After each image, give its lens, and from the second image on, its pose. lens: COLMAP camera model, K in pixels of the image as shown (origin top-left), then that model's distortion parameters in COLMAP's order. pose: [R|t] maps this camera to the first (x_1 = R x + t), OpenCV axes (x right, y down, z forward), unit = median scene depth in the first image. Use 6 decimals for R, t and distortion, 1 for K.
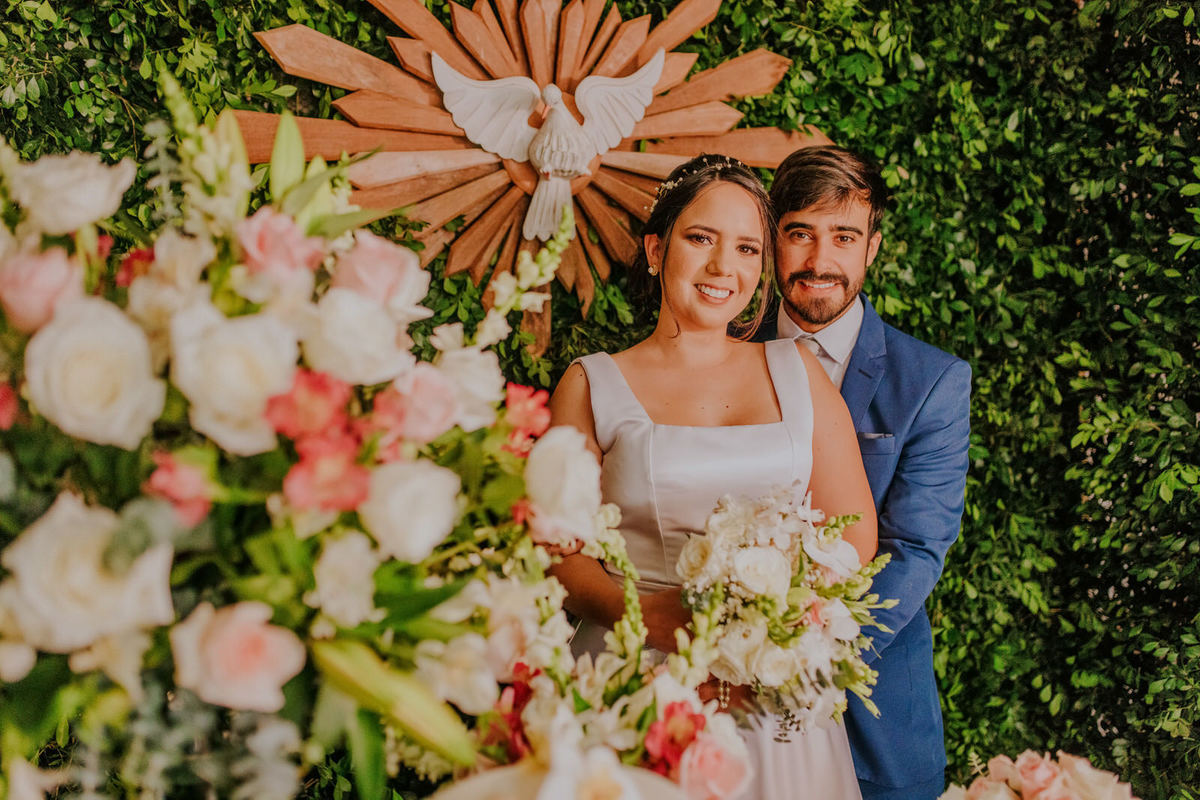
lens RADIAL K [[1150.6, 0, 600.0], [0, 1150.6, 400.0], [0, 0, 1]] dist [-0.038478, 0.074826]
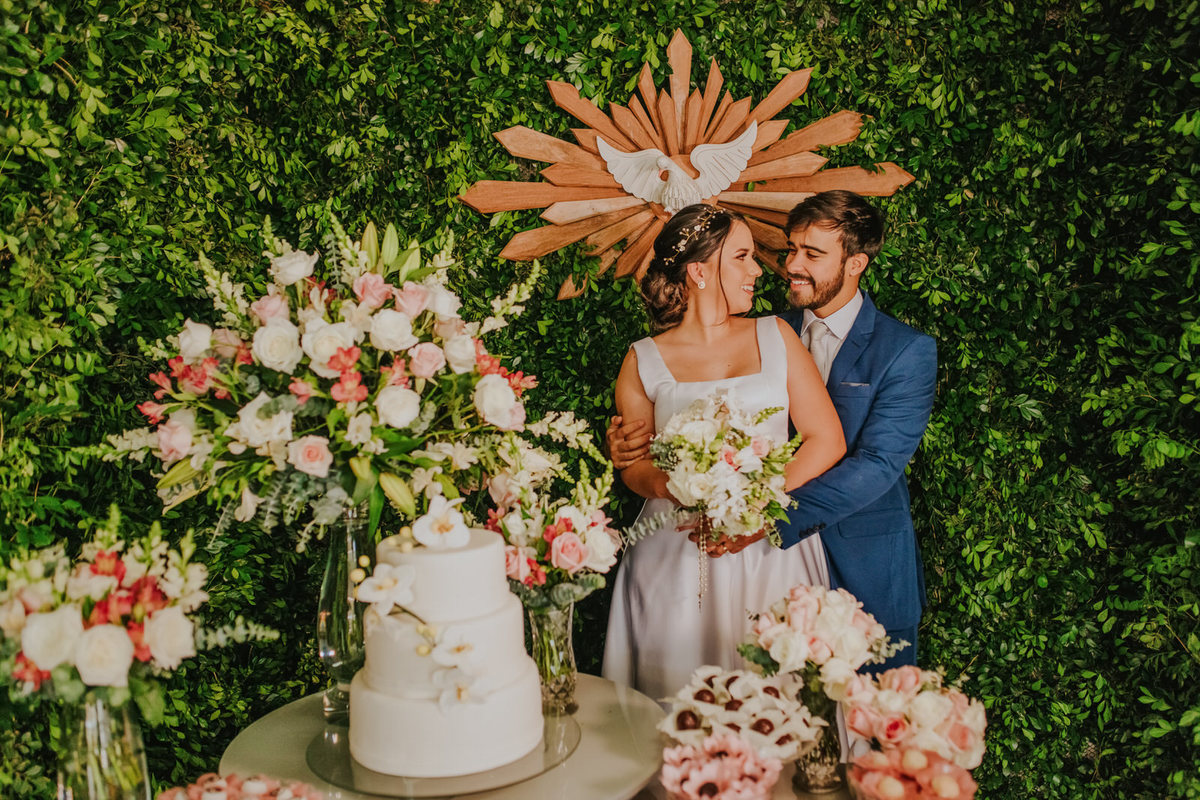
lens RADIAL K [[1150.6, 0, 600.0], [0, 1150.6, 400.0], [0, 0, 1]] dist [-0.038478, 0.074826]
pose [[0.903083, 0.041530, -0.427454, 0.525899], [-0.026368, 0.998797, 0.041334, -0.010416], [0.428656, -0.026057, 0.903092, -0.406838]]
